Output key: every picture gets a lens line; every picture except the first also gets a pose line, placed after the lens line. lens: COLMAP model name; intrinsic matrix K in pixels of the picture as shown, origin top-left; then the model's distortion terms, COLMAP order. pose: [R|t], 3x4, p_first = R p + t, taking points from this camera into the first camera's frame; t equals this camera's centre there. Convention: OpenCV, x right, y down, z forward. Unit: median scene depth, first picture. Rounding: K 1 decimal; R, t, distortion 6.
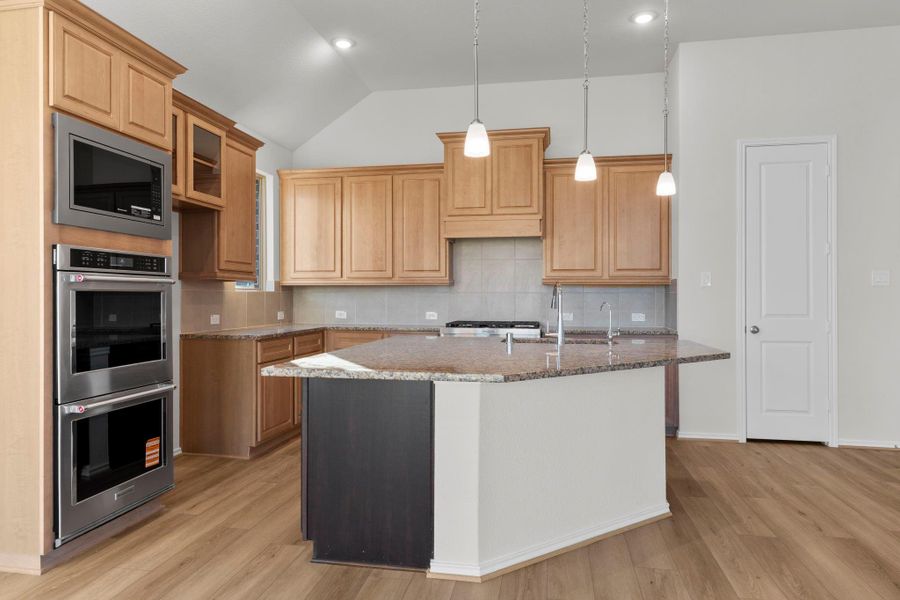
lens RADIAL K [[582.3, 0, 449.3], [0, 582.3, 293.5], [0, 0, 1]] dist [0.007011, 0.002539]
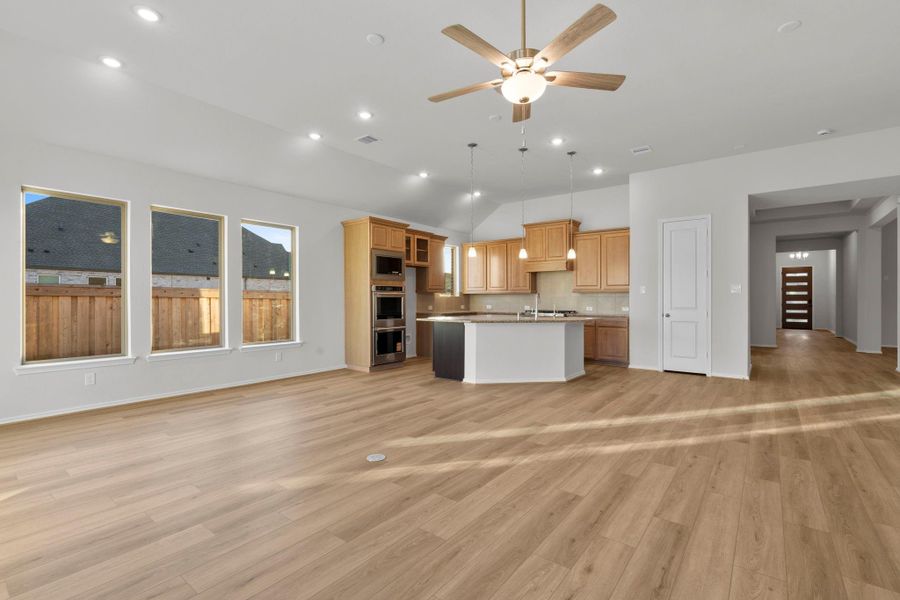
lens RADIAL K [[415.3, 0, 450.0], [0, 415.3, 300.0], [0, 0, 1]] dist [0.034150, 0.000101]
pose [[0.889836, -0.000101, -0.456280, 0.646327], [0.004431, 0.999955, 0.008419, -0.005856], [0.456258, -0.009513, 0.889797, -0.750047]]
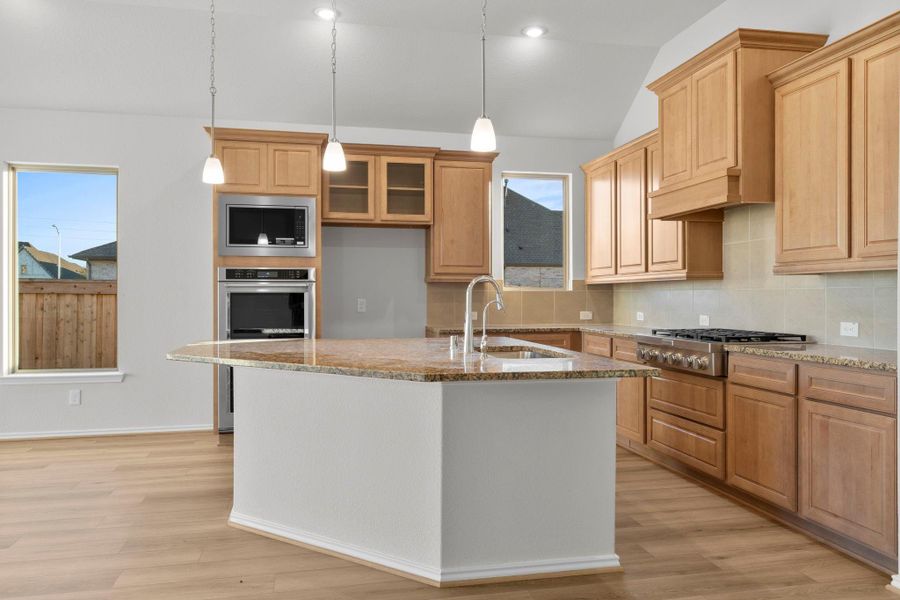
lens RADIAL K [[646.1, 0, 436.9], [0, 646.1, 300.5], [0, 0, 1]] dist [0.001978, 0.000286]
pose [[0.371647, 0.002005, -0.928372, 0.960620], [0.006886, 0.999964, 0.004916, 0.009466], [0.928349, -0.008220, 0.371620, 0.584314]]
